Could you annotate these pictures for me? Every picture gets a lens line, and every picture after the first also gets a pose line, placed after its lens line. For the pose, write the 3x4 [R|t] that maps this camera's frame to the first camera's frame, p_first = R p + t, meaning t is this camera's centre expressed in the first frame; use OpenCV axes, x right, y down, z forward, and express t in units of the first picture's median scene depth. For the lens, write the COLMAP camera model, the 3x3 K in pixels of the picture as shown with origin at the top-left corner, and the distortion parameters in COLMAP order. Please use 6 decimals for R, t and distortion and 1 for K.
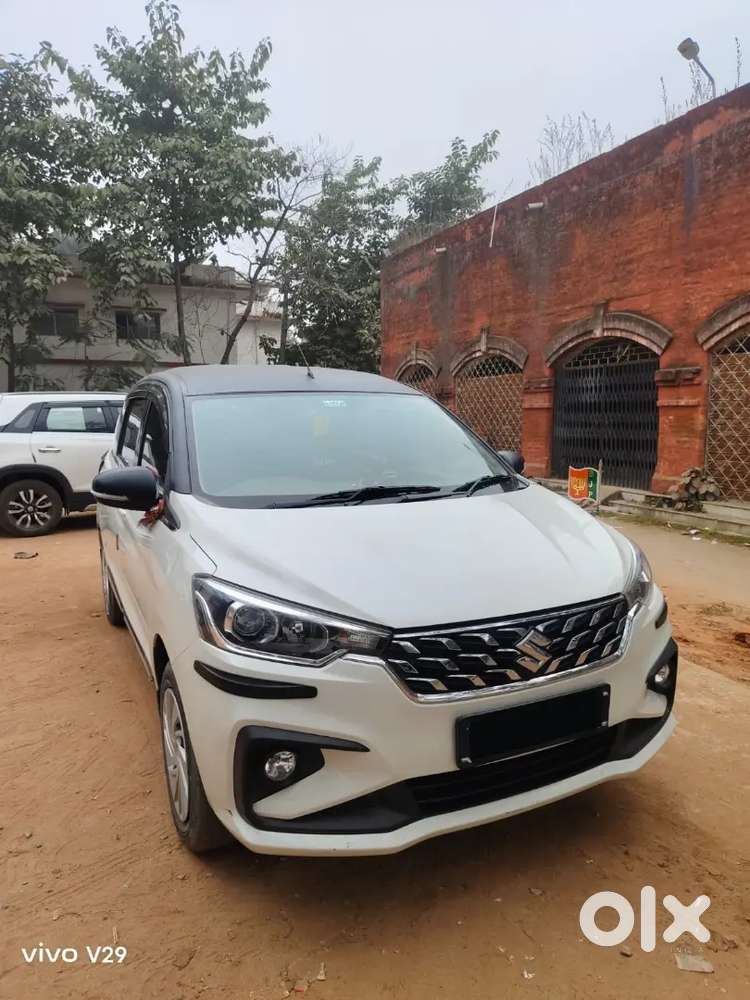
lens RADIAL K [[742.0, 0, 368.8], [0, 742.0, 504.9], [0, 0, 1]] dist [0.003529, 0.005890]
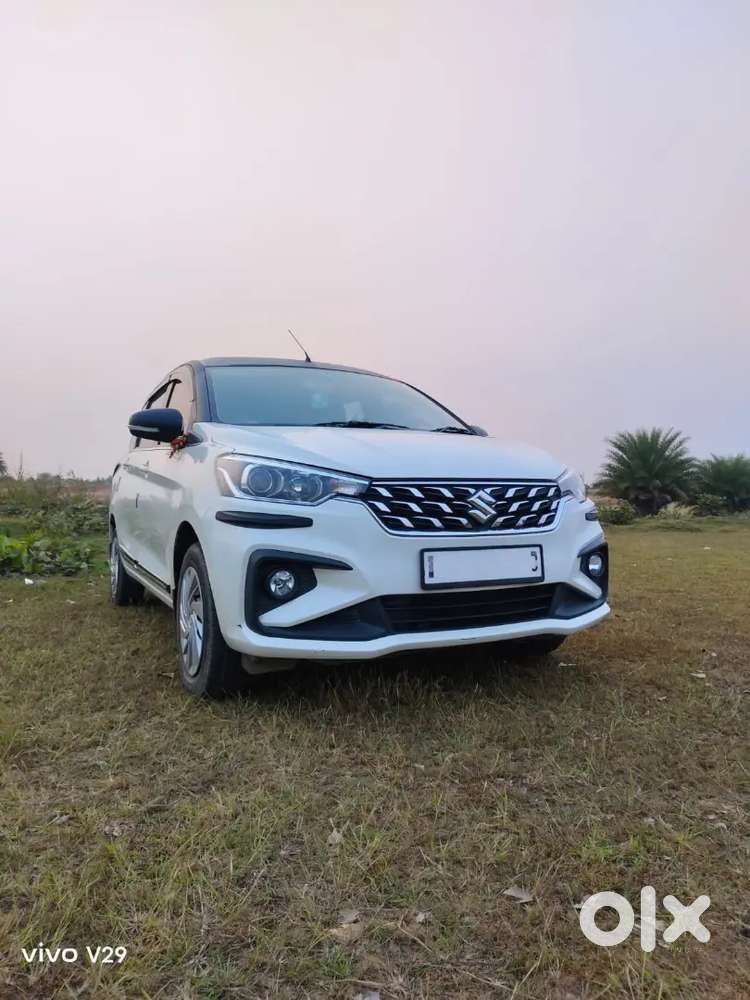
lens RADIAL K [[742.0, 0, 376.5], [0, 742.0, 495.3], [0, 0, 1]] dist [0.003529, 0.005890]
pose [[0.999952, 0.009655, -0.001337, 0.041609], [-0.009745, 0.992883, -0.118693, 0.331465], [0.000182, 0.118700, 0.992930, -0.274861]]
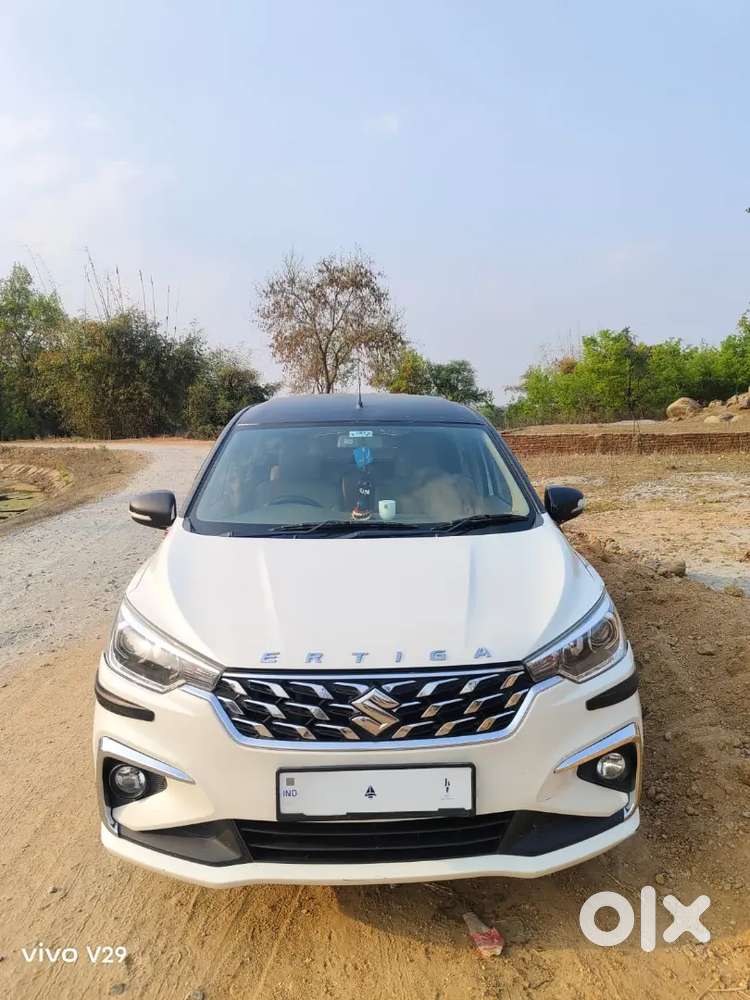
lens RADIAL K [[742.0, 0, 353.3], [0, 742.0, 498.0], [0, 0, 1]] dist [0.003529, 0.005890]
pose [[0.910621, 0.045029, -0.410781, 0.567723], [-0.054856, 0.998420, -0.012160, -0.057666], [0.409585, 0.033607, 0.911653, 0.132132]]
